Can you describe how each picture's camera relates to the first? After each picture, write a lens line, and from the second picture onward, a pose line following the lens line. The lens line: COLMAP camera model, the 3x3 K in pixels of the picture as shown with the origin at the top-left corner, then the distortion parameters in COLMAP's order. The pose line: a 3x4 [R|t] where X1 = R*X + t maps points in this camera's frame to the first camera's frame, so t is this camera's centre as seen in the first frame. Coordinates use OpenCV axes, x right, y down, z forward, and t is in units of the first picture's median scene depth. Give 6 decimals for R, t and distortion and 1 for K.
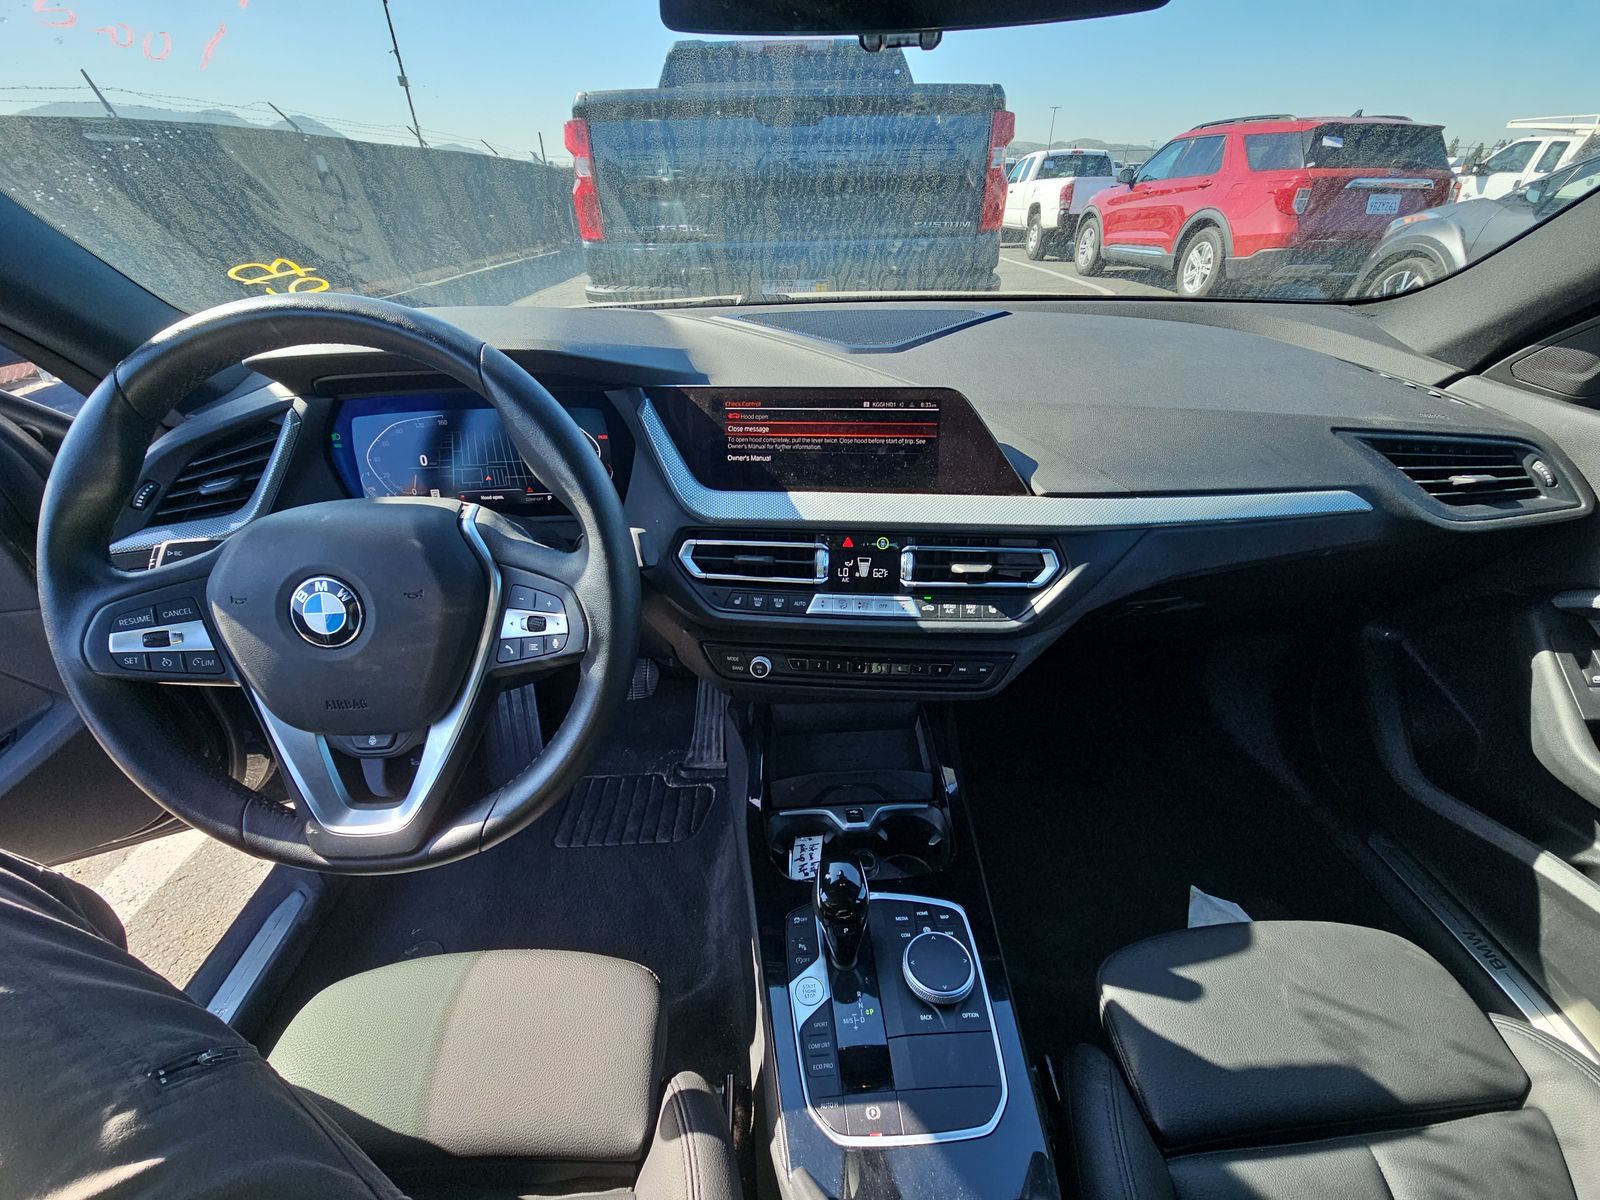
lens RADIAL K [[642.9, 0, 800.0], [0, 642.9, 600.0], [0, 0, 1]] dist [0.002209, -0.004186]
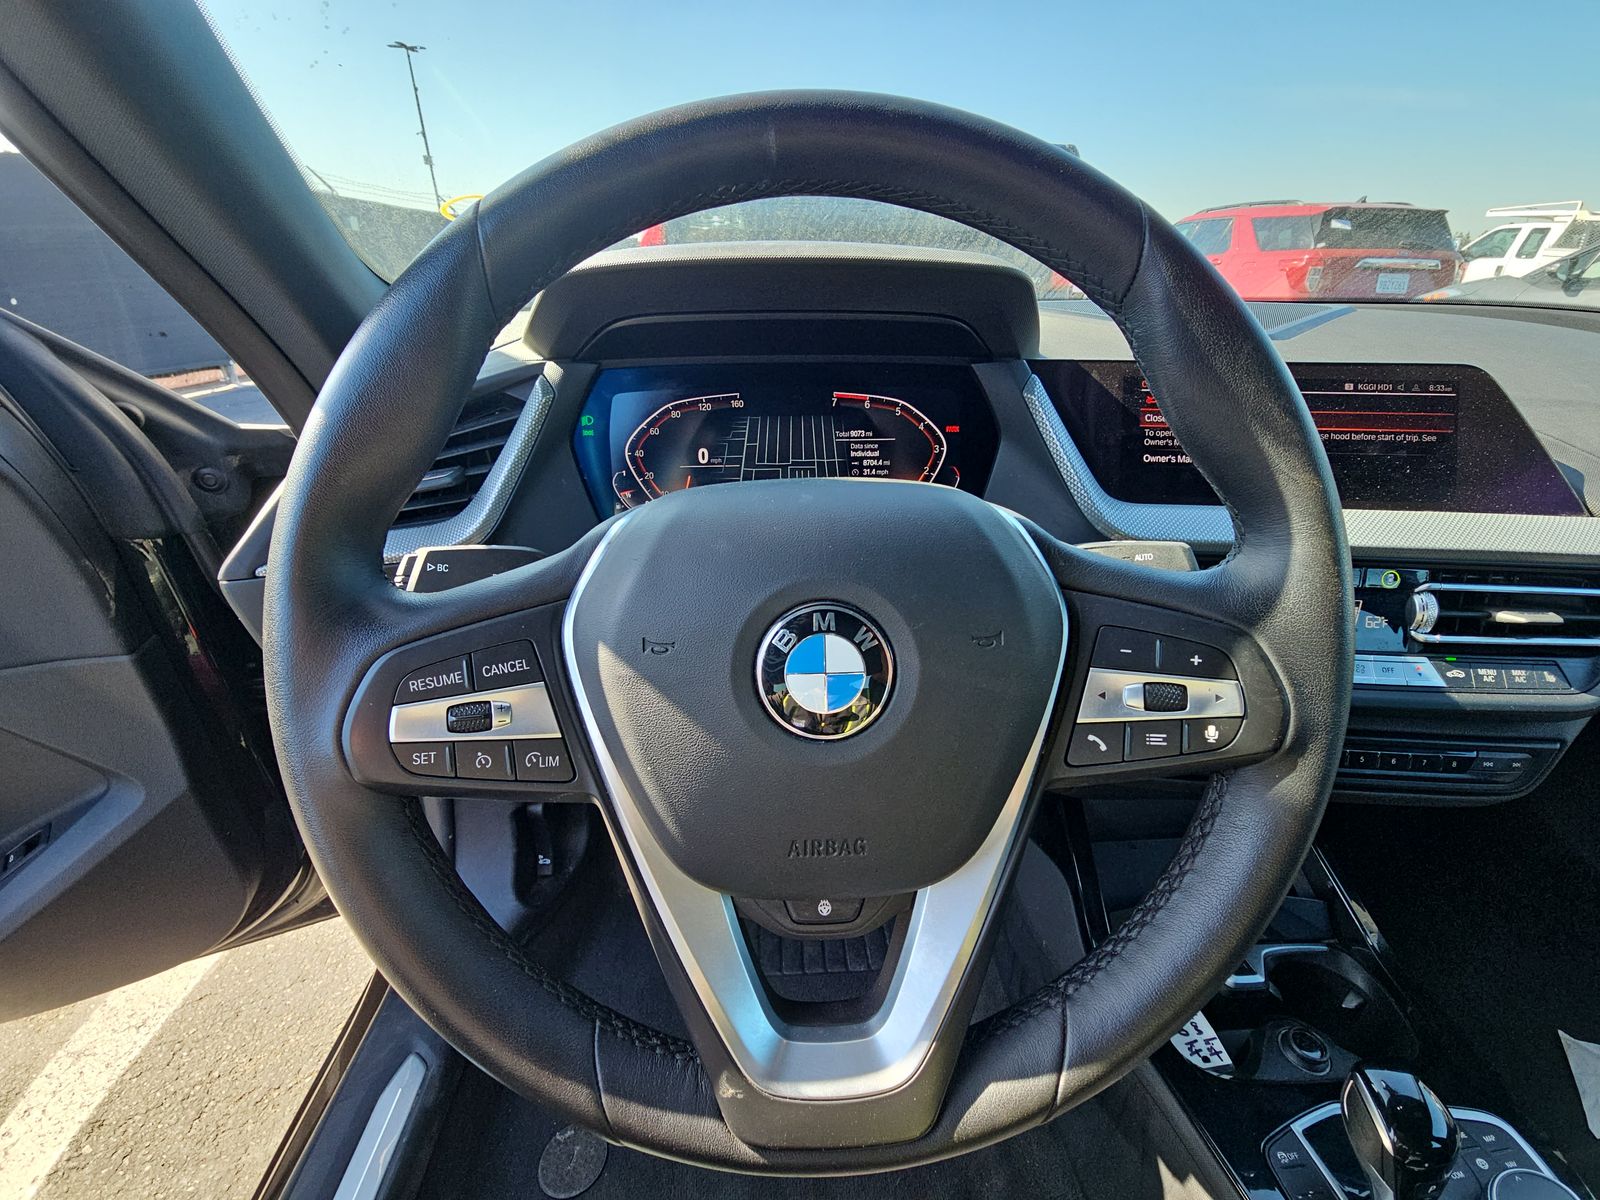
lens RADIAL K [[642.9, 0, 800.0], [0, 642.9, 600.0], [0, 0, 1]] dist [0.002209, -0.004186]
pose [[0.999794, 0.015342, 0.013271, -0.514108], [-0.014055, 0.995641, -0.092205, 0.006832], [-0.014628, 0.092000, 0.995652, 0.318778]]
